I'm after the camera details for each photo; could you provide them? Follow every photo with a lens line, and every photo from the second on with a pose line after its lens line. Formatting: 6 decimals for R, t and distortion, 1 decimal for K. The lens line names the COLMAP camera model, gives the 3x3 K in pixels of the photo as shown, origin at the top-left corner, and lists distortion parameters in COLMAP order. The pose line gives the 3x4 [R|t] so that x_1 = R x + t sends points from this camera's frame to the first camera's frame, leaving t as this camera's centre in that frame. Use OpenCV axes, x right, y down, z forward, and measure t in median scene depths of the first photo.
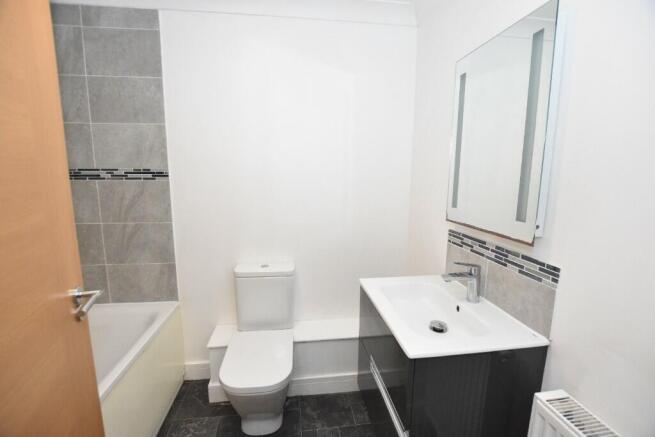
lens RADIAL K [[288.4, 0, 329.6], [0, 288.4, 217.3], [0, 0, 1]] dist [-0.030453, 0.000310]
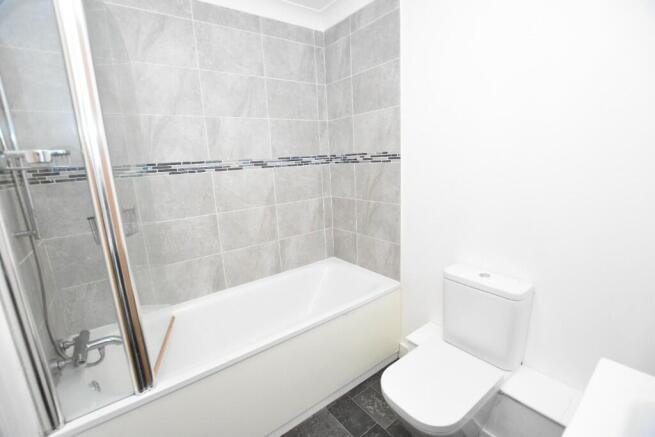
lens RADIAL K [[288.4, 0, 329.6], [0, 288.4, 217.3], [0, 0, 1]] dist [-0.030453, 0.000310]
pose [[0.487160, 0.144106, -0.861341, 0.213156], [-0.080400, 0.989504, 0.120076, -0.041487], [0.869604, 0.010756, 0.493633, 0.293966]]
